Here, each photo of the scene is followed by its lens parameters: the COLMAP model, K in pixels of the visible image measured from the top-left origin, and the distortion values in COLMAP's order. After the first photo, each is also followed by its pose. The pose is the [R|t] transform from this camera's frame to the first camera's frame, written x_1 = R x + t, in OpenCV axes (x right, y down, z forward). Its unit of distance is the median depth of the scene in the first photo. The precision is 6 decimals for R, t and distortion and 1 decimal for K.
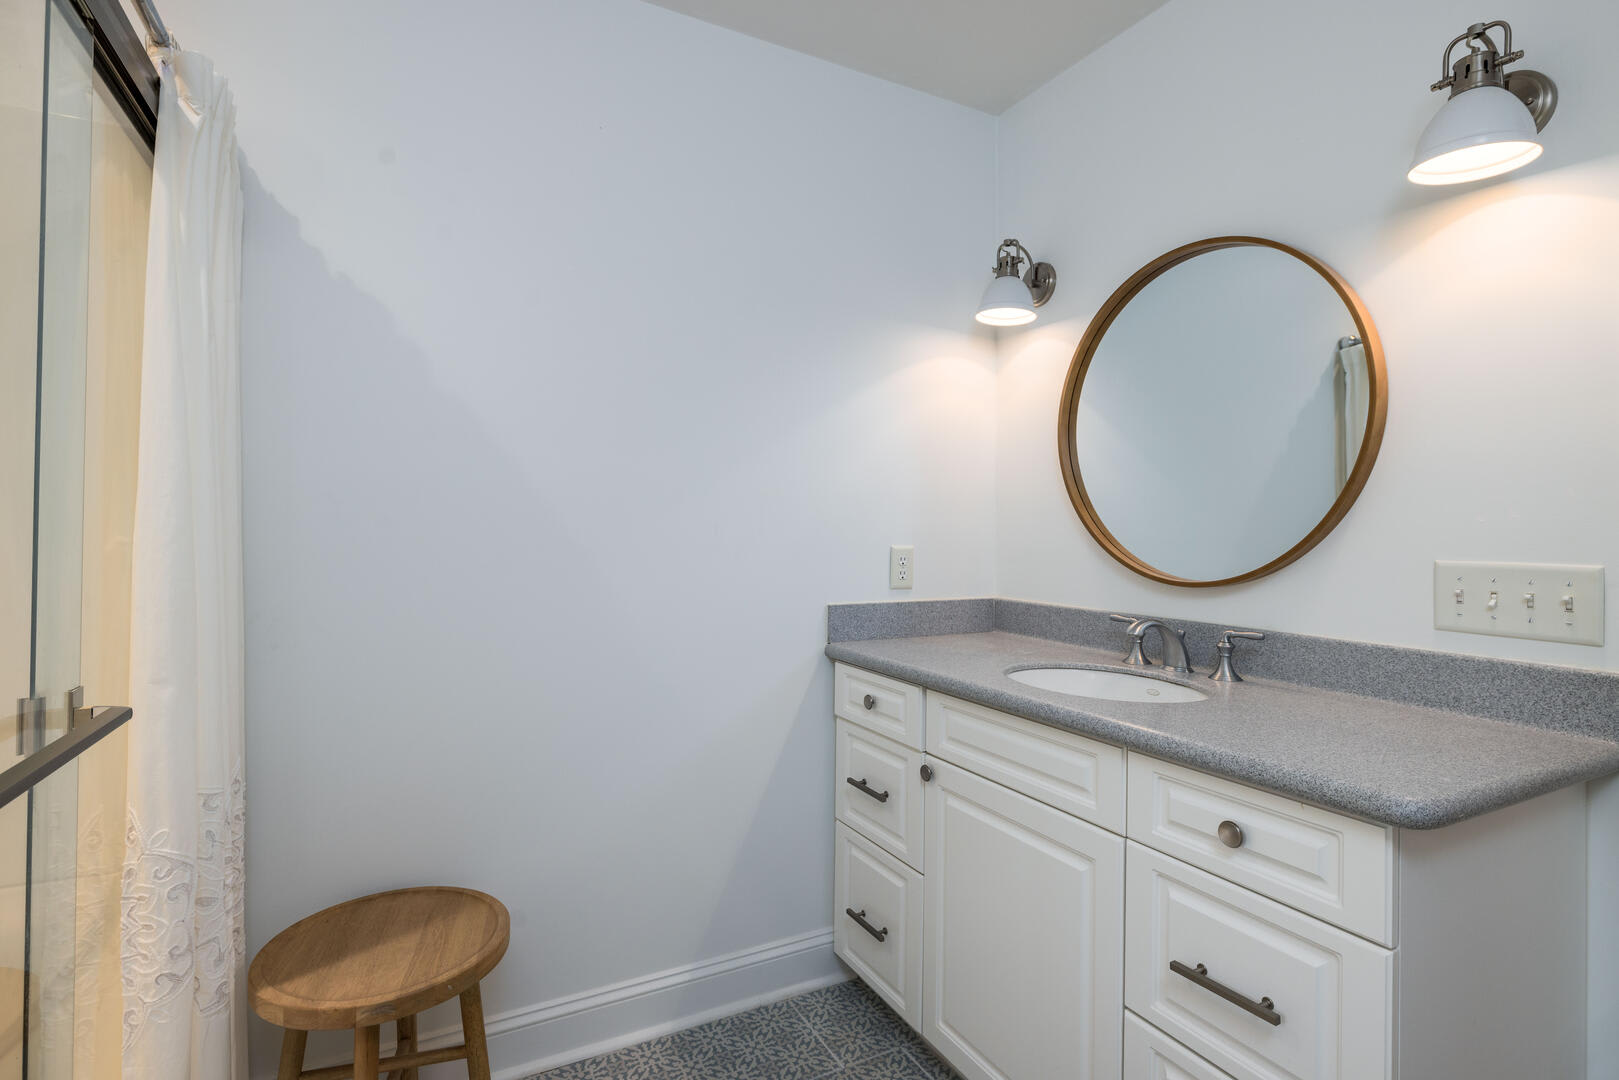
lens RADIAL K [[764.2, 0, 809.5], [0, 764.2, 540.0], [0, 0, 1]] dist [0.001390, 0.000112]
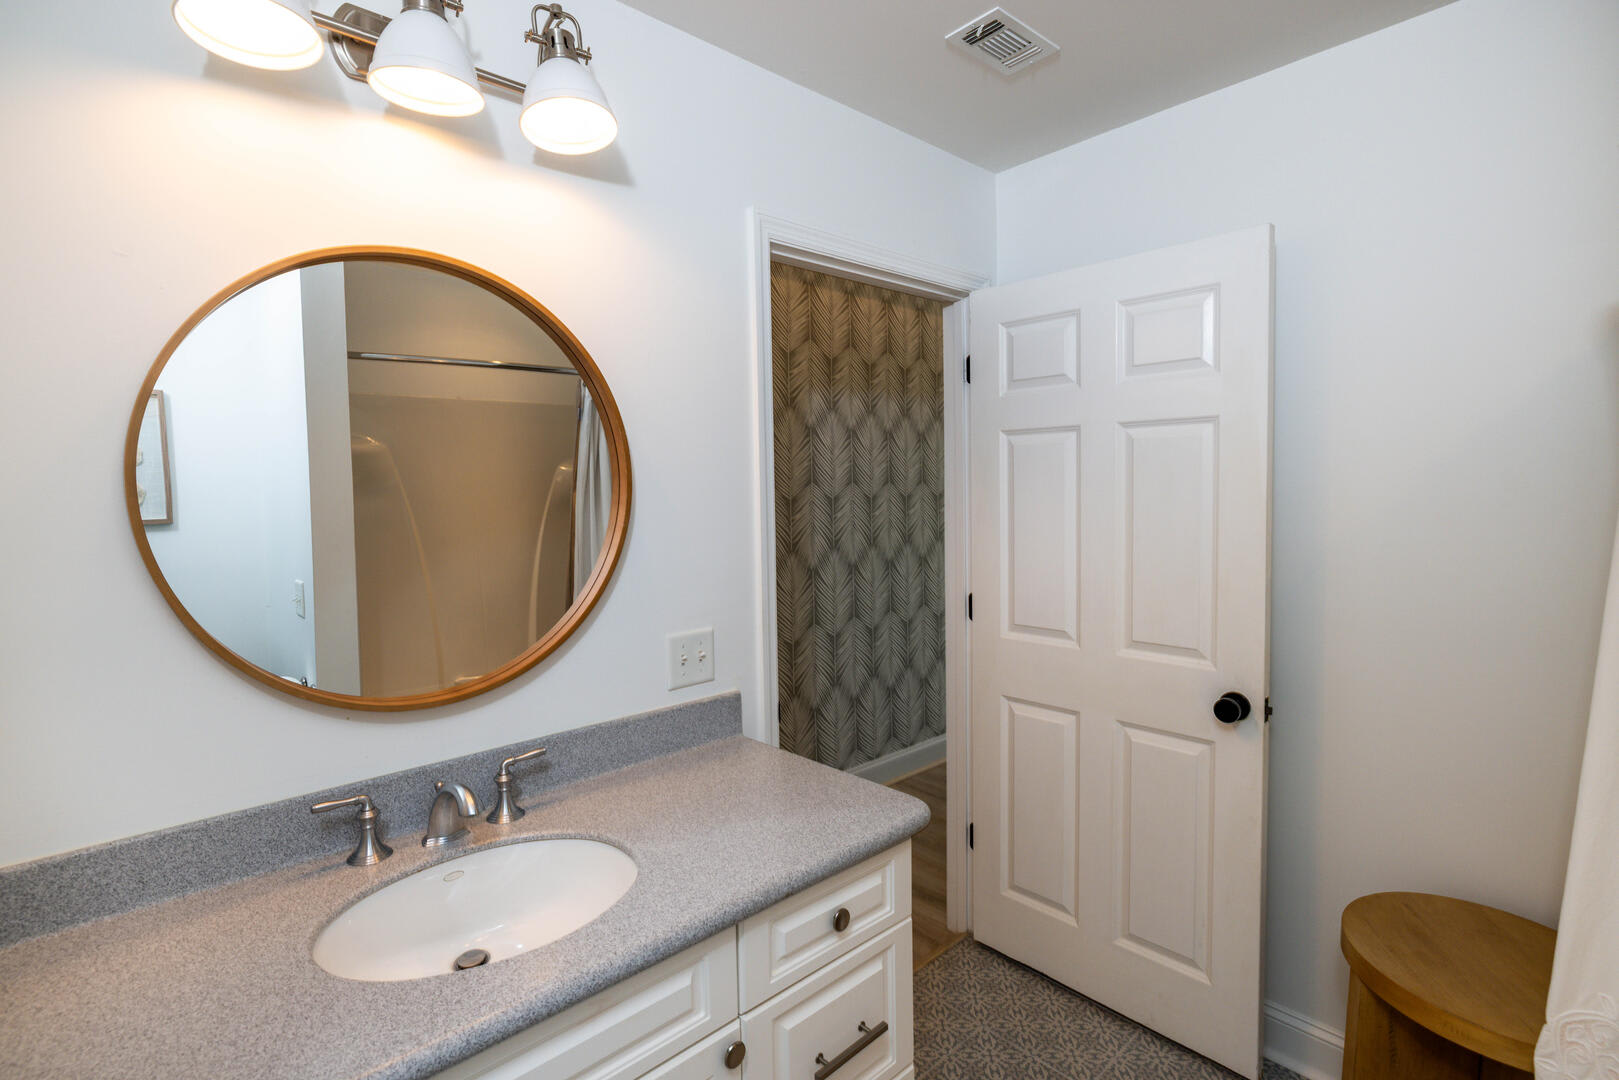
lens RADIAL K [[764.2, 0, 809.5], [0, 764.2, 540.0], [0, 0, 1]] dist [0.001390, 0.000112]
pose [[-0.263598, -0.055482, 0.963036, -0.455304], [0.020553, 0.997795, 0.063111, -0.230360], [-0.964414, 0.036430, -0.261877, 1.202506]]
